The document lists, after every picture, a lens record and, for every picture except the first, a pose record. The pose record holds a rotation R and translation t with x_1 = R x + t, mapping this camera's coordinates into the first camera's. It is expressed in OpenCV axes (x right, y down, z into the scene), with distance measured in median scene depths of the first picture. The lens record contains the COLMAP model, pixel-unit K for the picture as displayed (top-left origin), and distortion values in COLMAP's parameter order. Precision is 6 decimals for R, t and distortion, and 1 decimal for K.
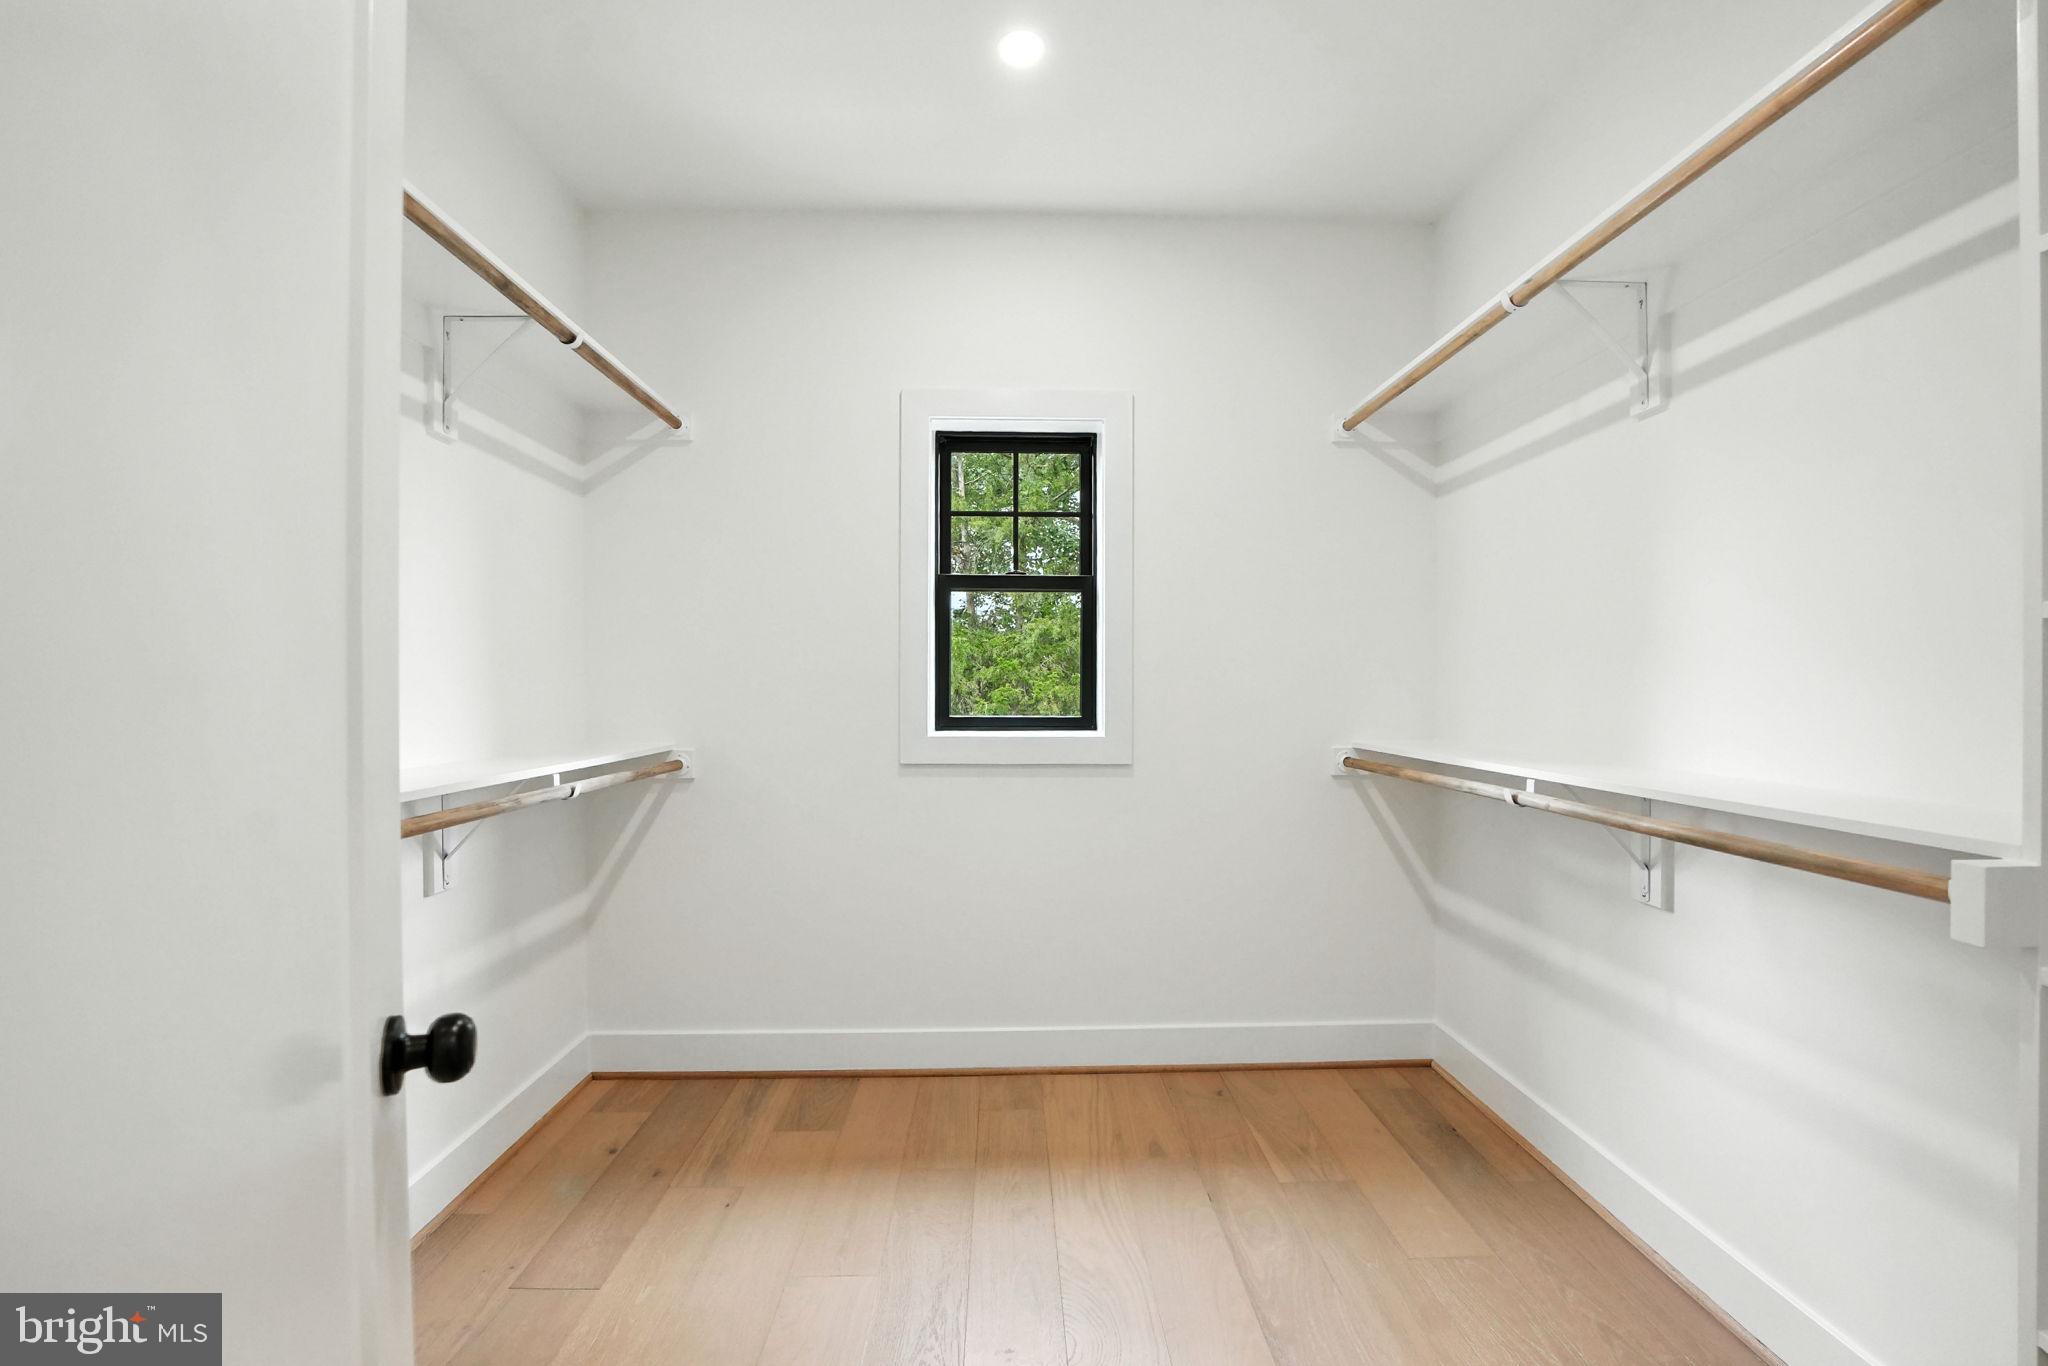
lens RADIAL K [[839.5, 0, 1021.5], [0, 839.5, 681.7], [0, 0, 1]] dist [-0.012260, 0.000089]
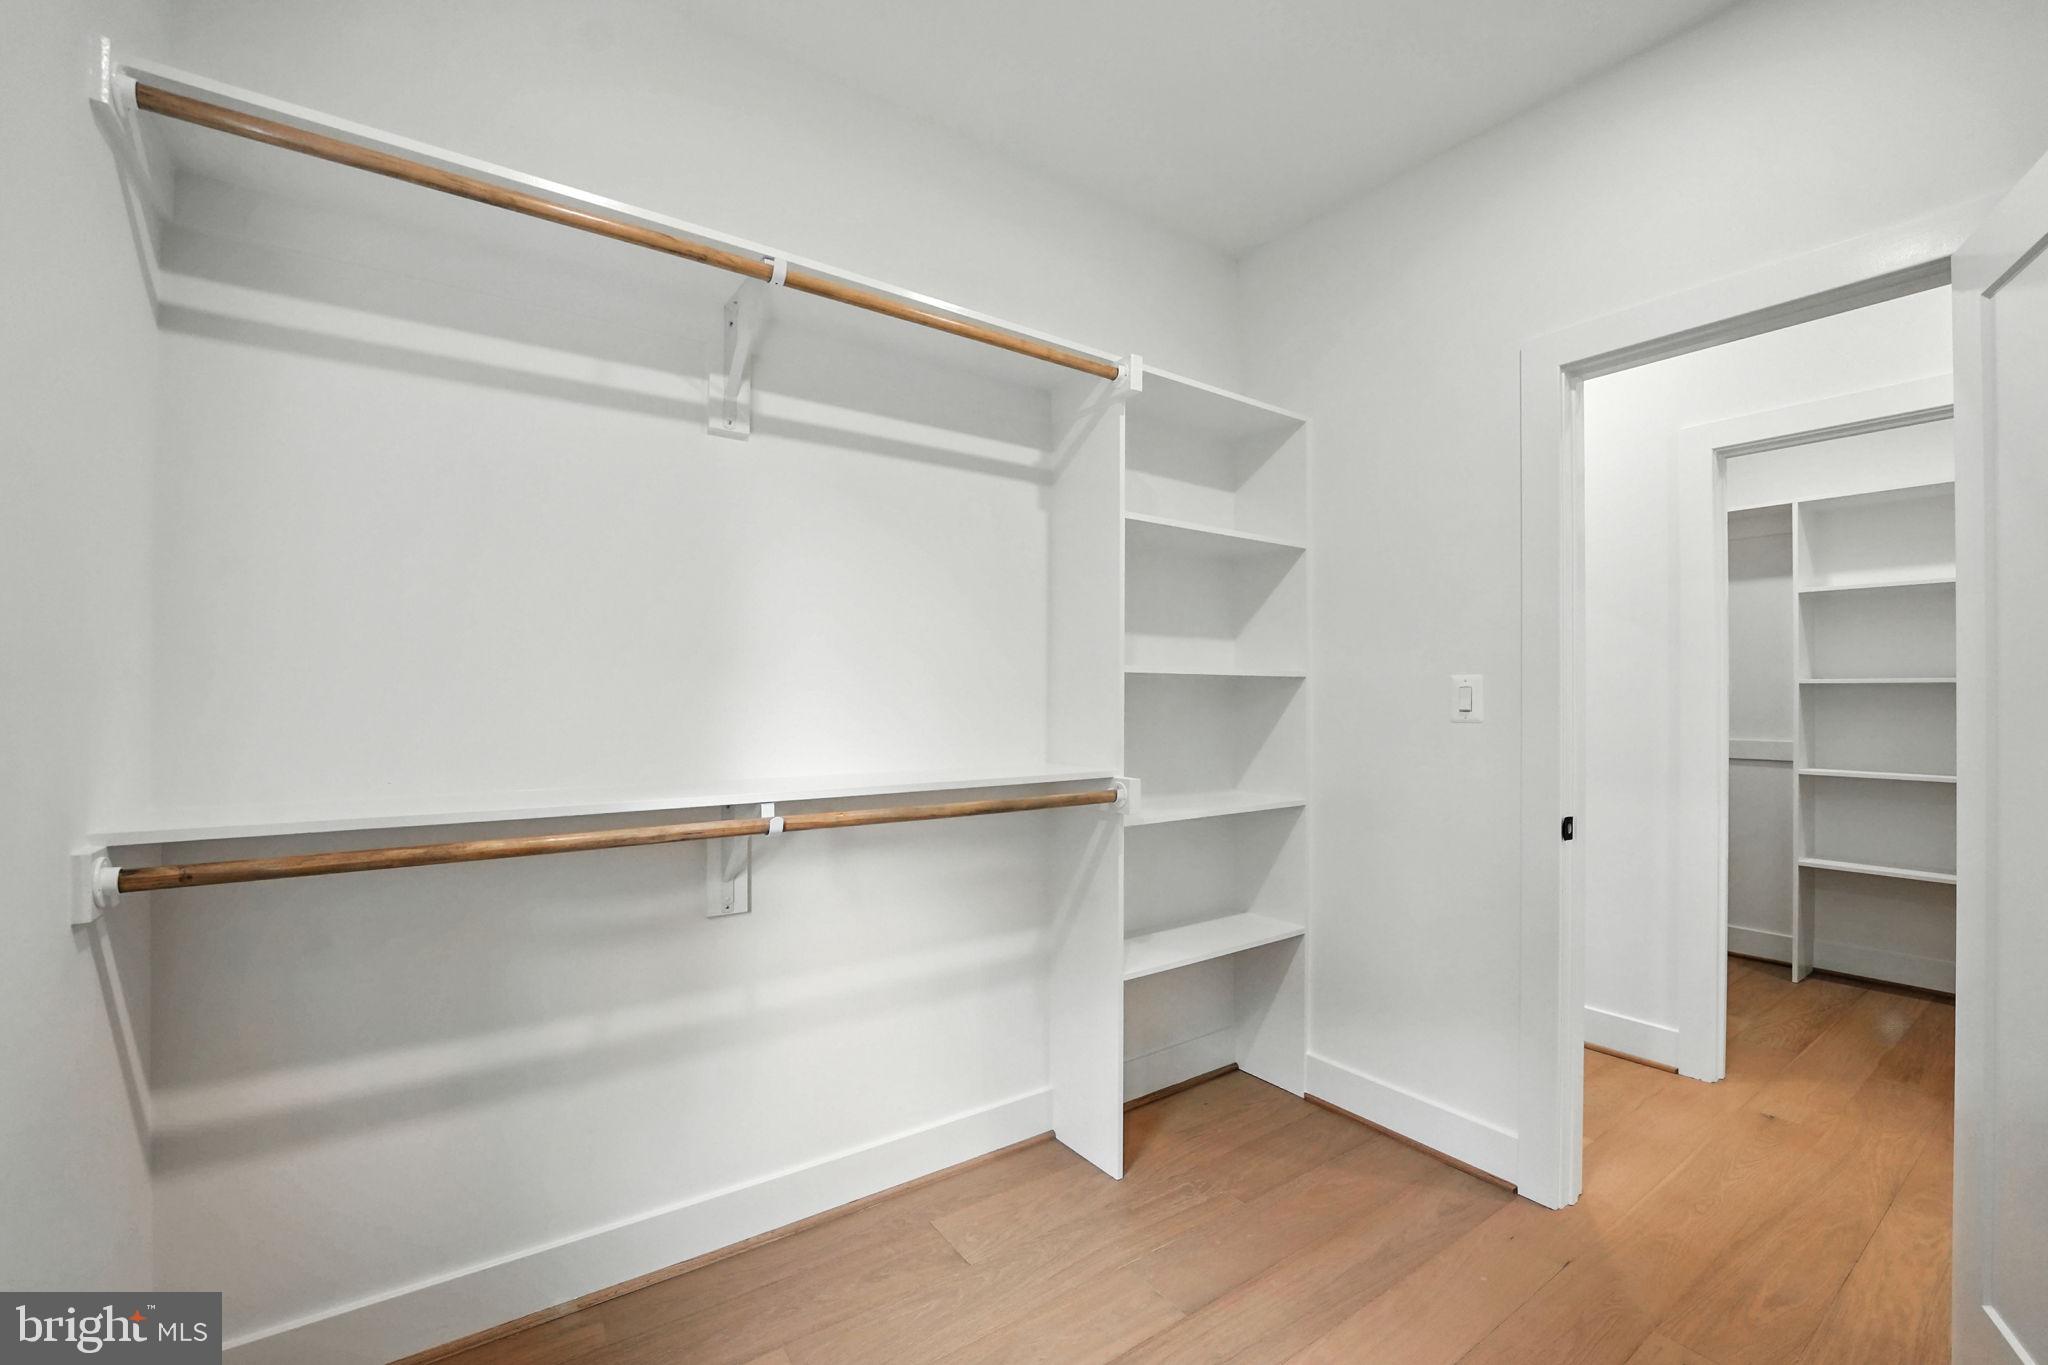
lens RADIAL K [[839.5, 0, 1017.5], [0, 839.5, 698.1], [0, 0, 1]] dist [-0.012260, 0.000089]
pose [[-0.531643, 0.004473, 0.846957, -0.301892], [-0.001987, 0.999977, -0.006529, 0.007824], [-0.846966, -0.005154, -0.531621, 1.231066]]
